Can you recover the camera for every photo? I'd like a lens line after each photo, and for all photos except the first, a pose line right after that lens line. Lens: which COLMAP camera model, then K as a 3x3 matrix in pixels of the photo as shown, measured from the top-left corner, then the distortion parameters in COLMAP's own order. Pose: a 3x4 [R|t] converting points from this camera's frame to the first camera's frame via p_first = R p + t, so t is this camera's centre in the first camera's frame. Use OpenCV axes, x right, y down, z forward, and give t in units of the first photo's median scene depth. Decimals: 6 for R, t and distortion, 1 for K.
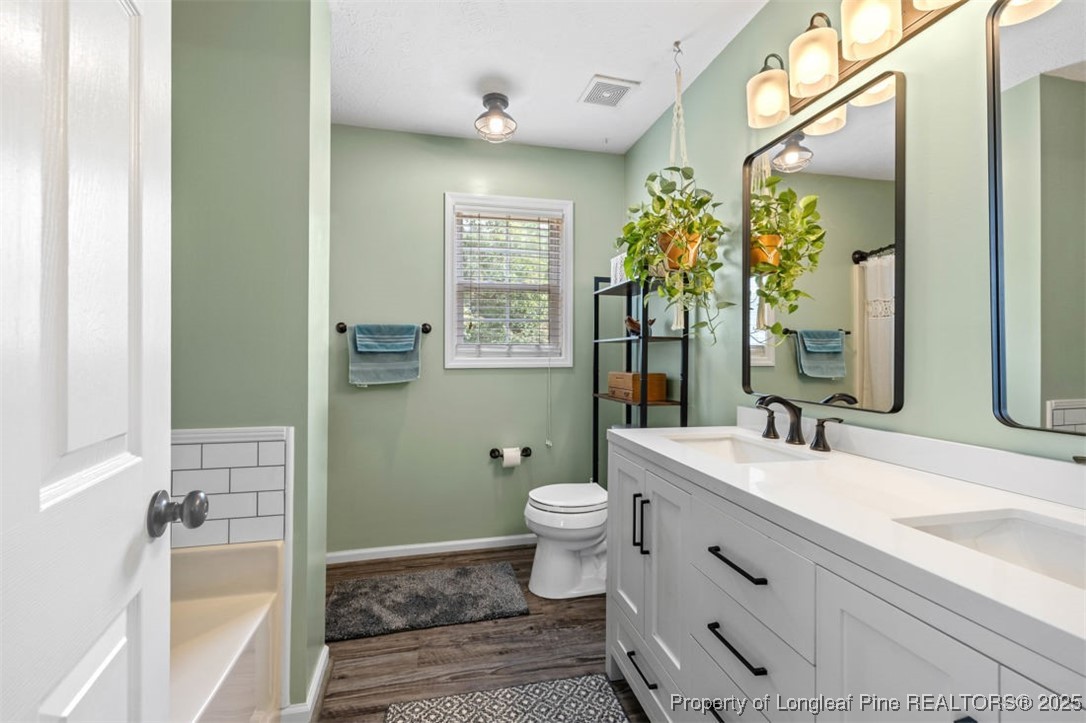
lens RADIAL K [[460.4, 0, 539.0], [0, 460.4, 355.5], [0, 0, 1]] dist [0.001518, -0.000509]
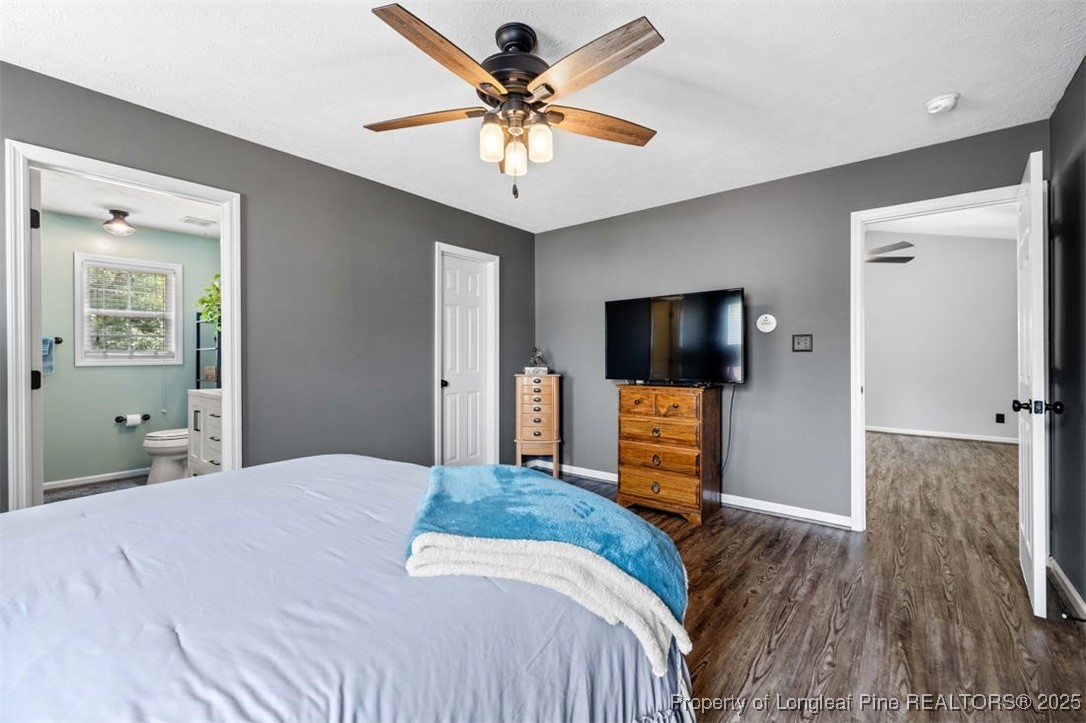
lens RADIAL K [[460.4, 0, 542.5], [0, 460.4, 358.3], [0, 0, 1]] dist [0.001518, -0.000509]
pose [[0.792284, -0.006093, 0.610122, 0.093219], [0.005276, 0.999981, 0.003135, 0.003959], [-0.610130, 0.000735, 0.792301, -1.177264]]
